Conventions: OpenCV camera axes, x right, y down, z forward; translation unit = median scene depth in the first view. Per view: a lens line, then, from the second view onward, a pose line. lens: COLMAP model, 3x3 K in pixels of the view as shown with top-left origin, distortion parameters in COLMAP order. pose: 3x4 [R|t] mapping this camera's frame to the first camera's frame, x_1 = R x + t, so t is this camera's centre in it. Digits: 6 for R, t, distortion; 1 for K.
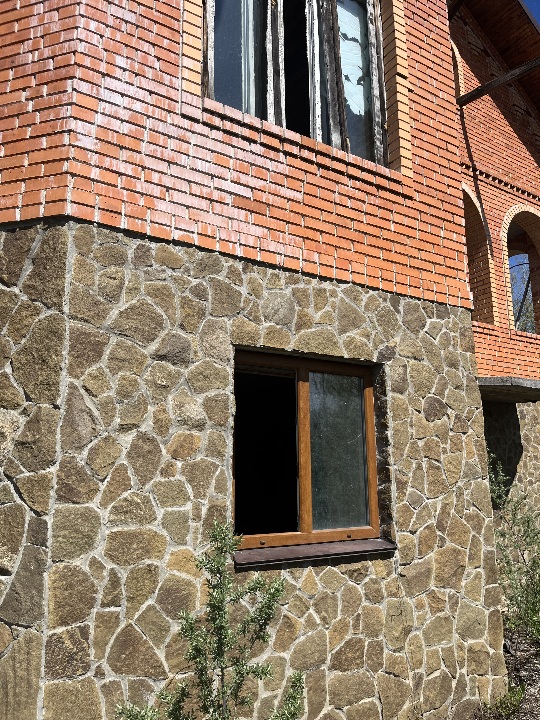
lens RADIAL K [[545.1, 0, 275.3], [0, 545.1, 364.7], [0, 0, 1]] dist [0.060532, -0.088649]
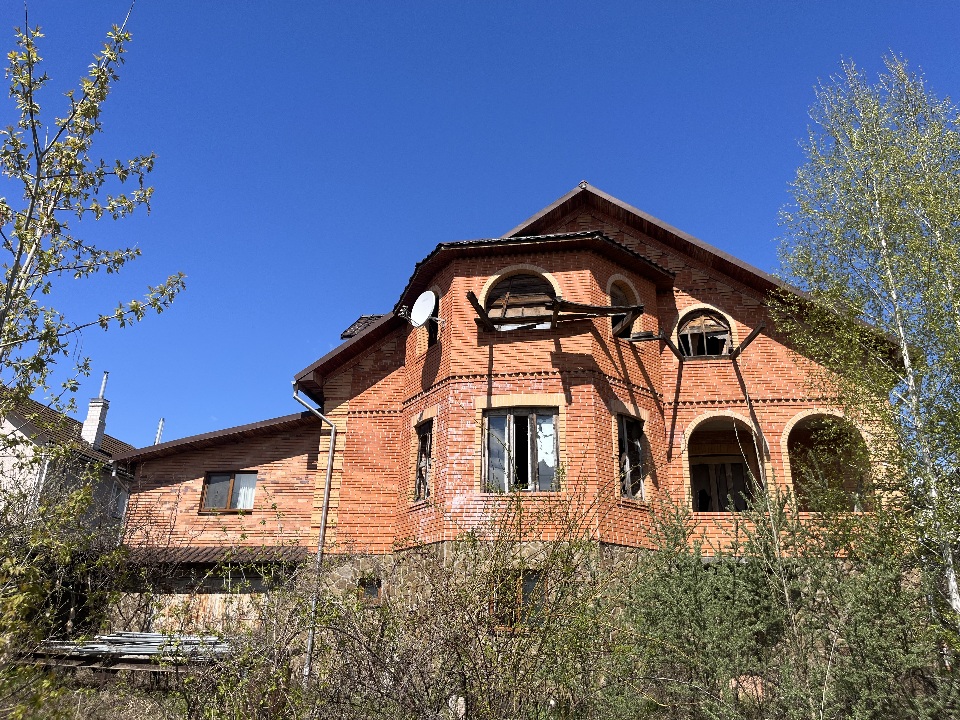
lens RADIAL K [[726.9, 0, 482.9], [0, 726.9, 360.0], [0, 0, 1]] dist [0.060532, -0.088649]
pose [[0.737336, -0.223214, -0.637583, 3.008925], [0.101869, 0.969778, -0.221706, -0.284122], [0.667801, 0.098521, 0.737790, -2.463344]]
